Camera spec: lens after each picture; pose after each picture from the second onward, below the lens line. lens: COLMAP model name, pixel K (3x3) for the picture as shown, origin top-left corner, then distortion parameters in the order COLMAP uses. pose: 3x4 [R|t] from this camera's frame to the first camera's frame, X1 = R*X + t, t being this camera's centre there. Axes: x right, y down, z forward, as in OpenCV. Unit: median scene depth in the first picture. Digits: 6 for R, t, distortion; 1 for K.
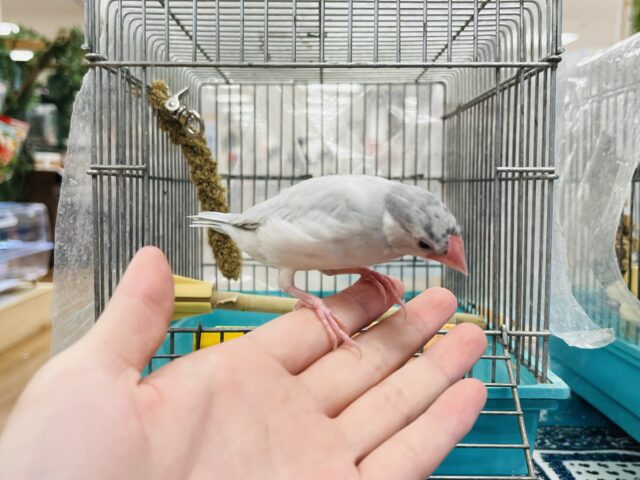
lens RADIAL K [[656.9, 0, 323.0], [0, 656.9, 236.8], [0, 0, 1]] dist [0.015194, 0.000000]
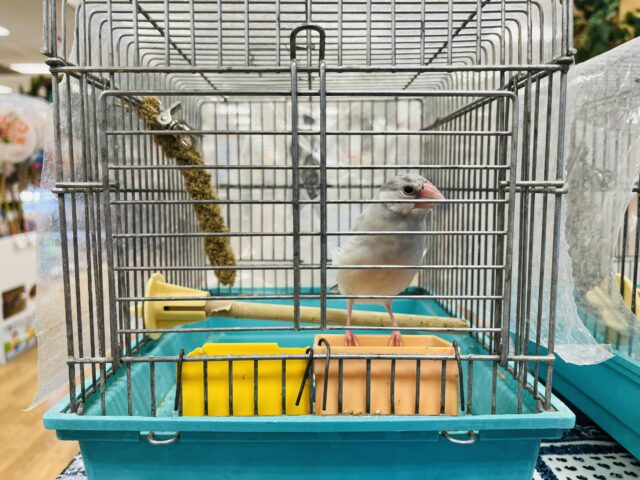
lens RADIAL K [[481.5, 0, 318.5], [0, 481.5, 243.0], [0, 0, 1]] dist [0.001894, 0.000943]
pose [[0.999911, -0.009818, 0.009044, 0.002571], [0.009437, 0.999105, 0.041221, -0.045925], [-0.009440, -0.041132, 0.999109, 0.303495]]
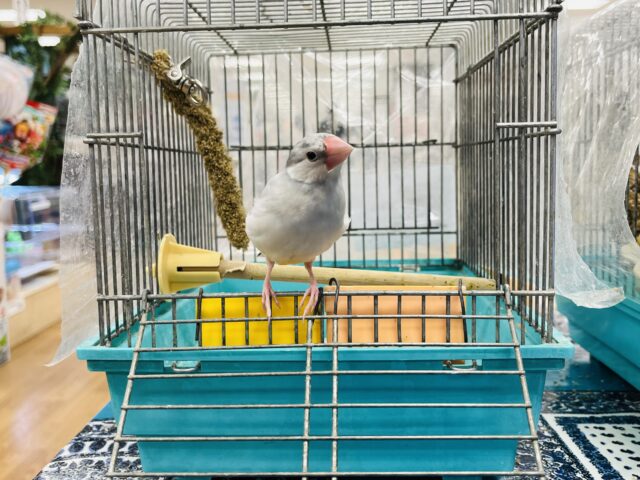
lens RADIAL K [[656.9, 0, 324.7], [0, 656.9, 236.6], [0, 0, 1]] dist [0.015194, 0.000000]
pose [[0.998661, -0.023591, -0.046035, 0.047120], [0.025144, 0.999124, 0.033447, 0.021320], [0.045205, -0.034560, 0.998380, 0.009254]]
